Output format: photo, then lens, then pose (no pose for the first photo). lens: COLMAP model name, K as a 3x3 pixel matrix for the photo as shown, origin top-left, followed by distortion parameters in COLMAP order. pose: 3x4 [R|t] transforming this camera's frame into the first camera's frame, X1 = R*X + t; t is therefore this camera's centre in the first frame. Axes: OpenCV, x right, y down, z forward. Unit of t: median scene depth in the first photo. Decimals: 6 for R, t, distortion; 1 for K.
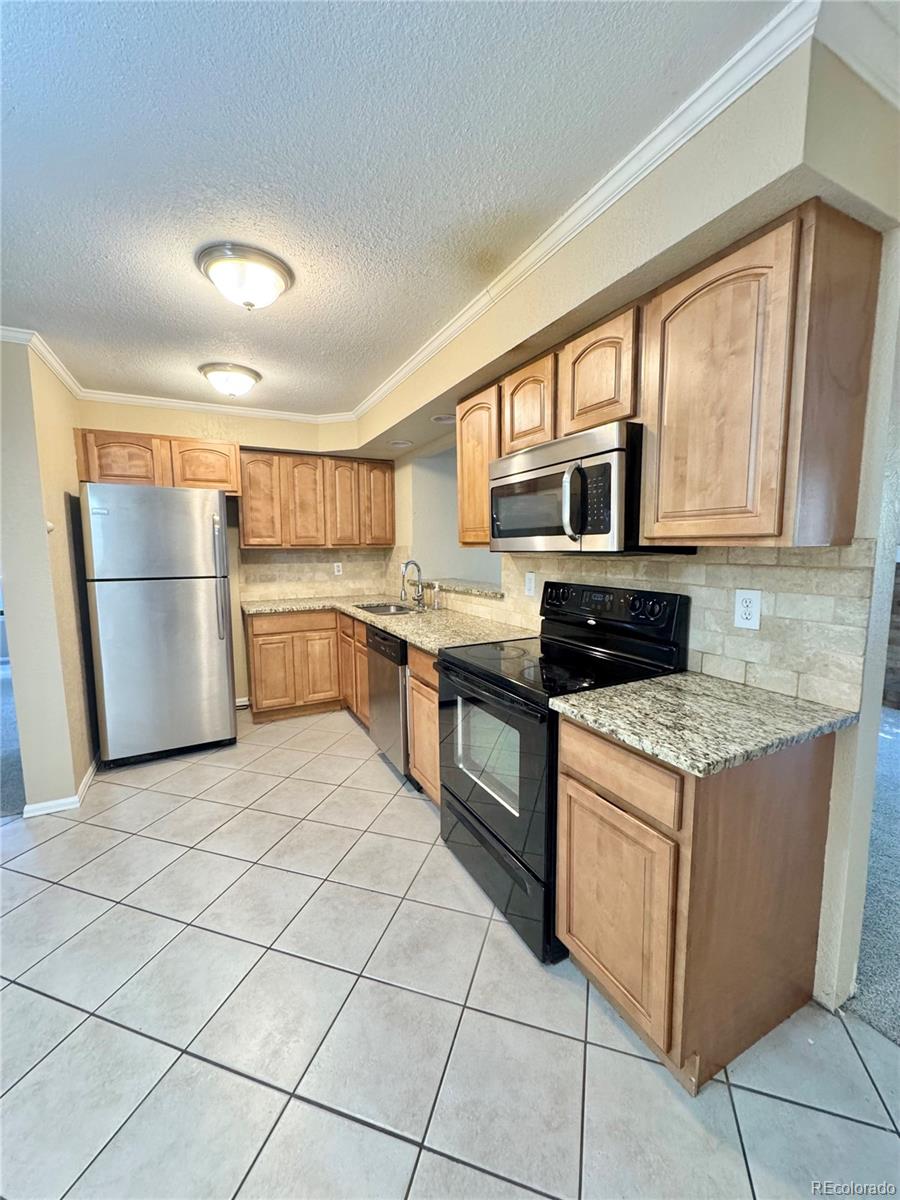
lens RADIAL K [[478.2, 0, 450.0], [0, 478.2, 600.0], [0, 0, 1]] dist [-0.002333, -0.000569]
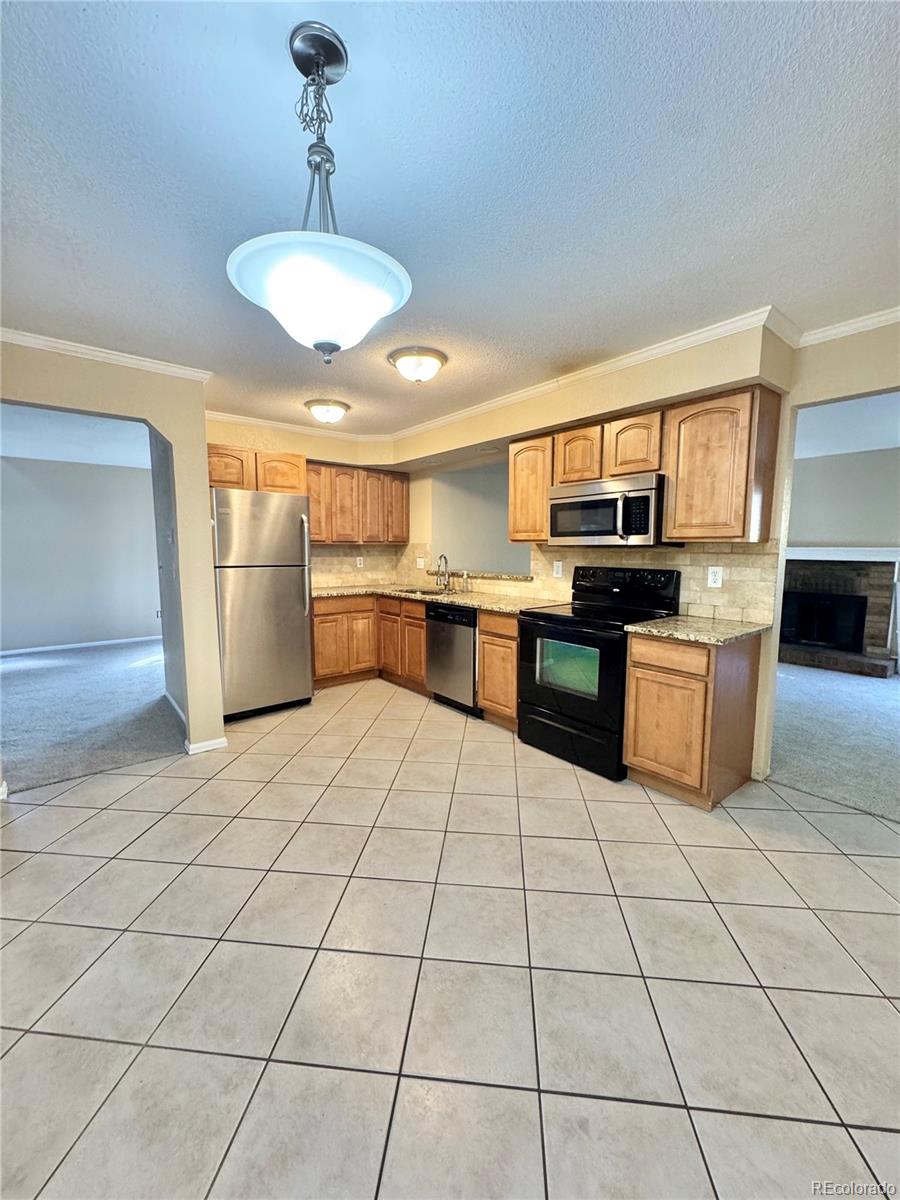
lens RADIAL K [[478.2, 0, 450.0], [0, 478.2, 600.0], [0, 0, 1]] dist [-0.002333, -0.000569]
pose [[0.978344, -0.012552, 0.206603, -0.493419], [0.013255, 0.999910, -0.002018, 0.063734], [-0.206559, 0.004713, 0.978423, -0.384989]]
